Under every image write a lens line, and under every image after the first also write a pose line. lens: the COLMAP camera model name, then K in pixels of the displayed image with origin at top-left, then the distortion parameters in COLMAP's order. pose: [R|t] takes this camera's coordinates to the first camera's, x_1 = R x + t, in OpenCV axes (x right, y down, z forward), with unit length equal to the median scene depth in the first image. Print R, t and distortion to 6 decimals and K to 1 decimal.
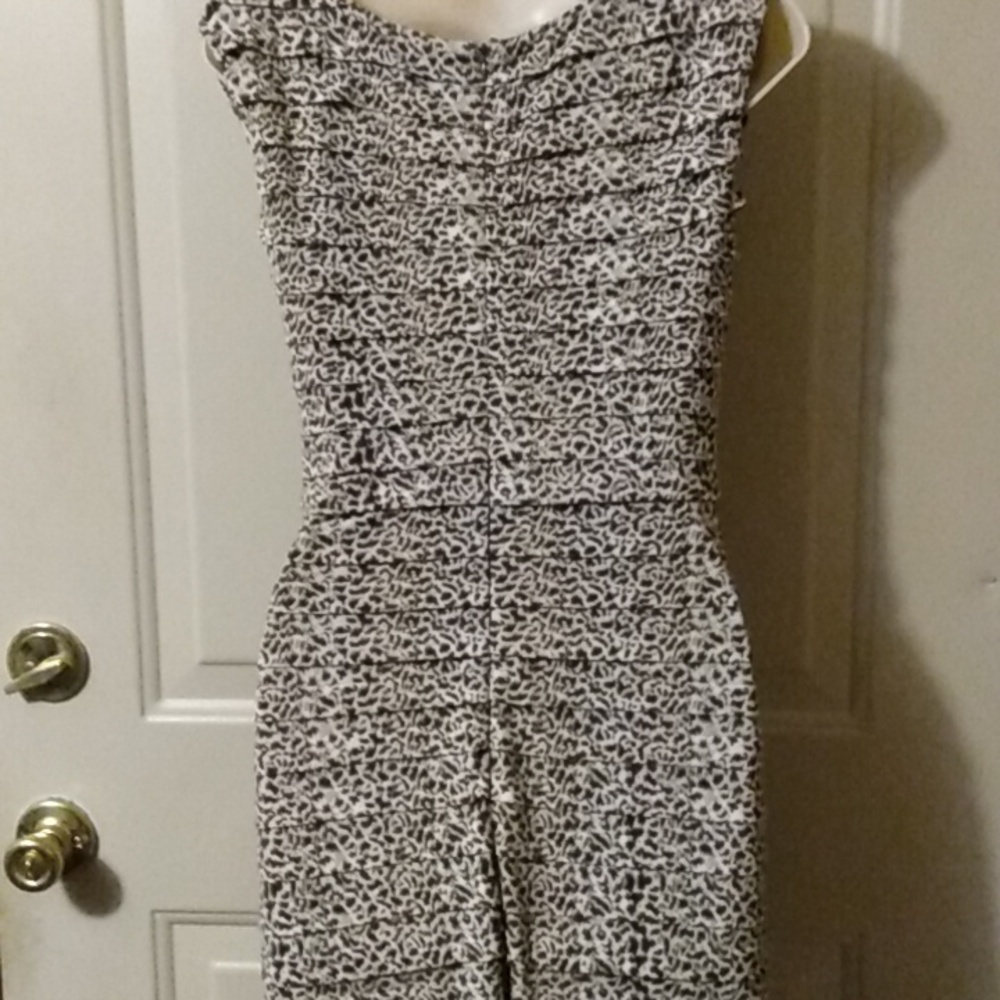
lens RADIAL K [[1603.8, 0, 500.8], [0, 1603.8, 501.3], [0, 0, 1]] dist [0.108619, 0.000000]
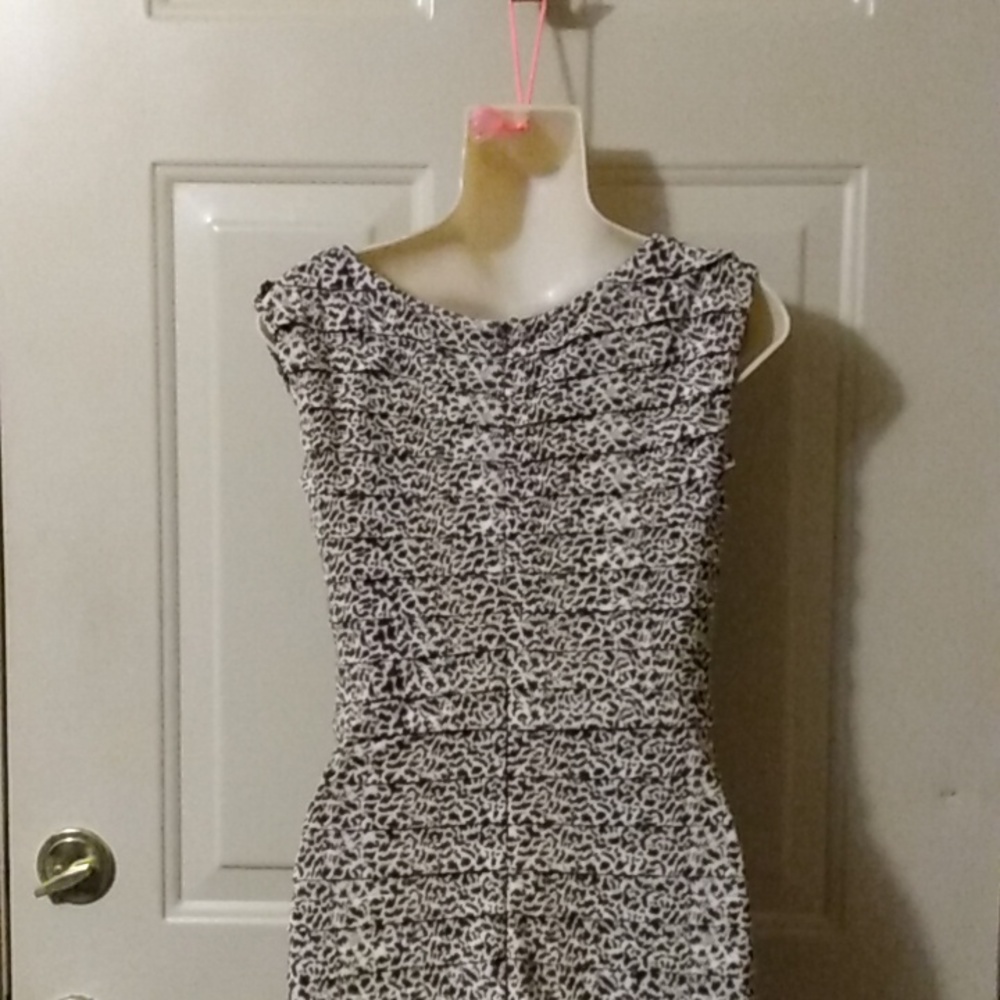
lens RADIAL K [[1603.8, 0, 497.5], [0, 1603.8, 500.3], [0, 0, 1]] dist [0.108619, 0.000000]
pose [[0.998837, 0.011006, 0.046951, -0.067904], [-0.006641, 0.995724, -0.092140, -0.052982], [-0.047764, 0.091721, 0.994639, -0.116203]]
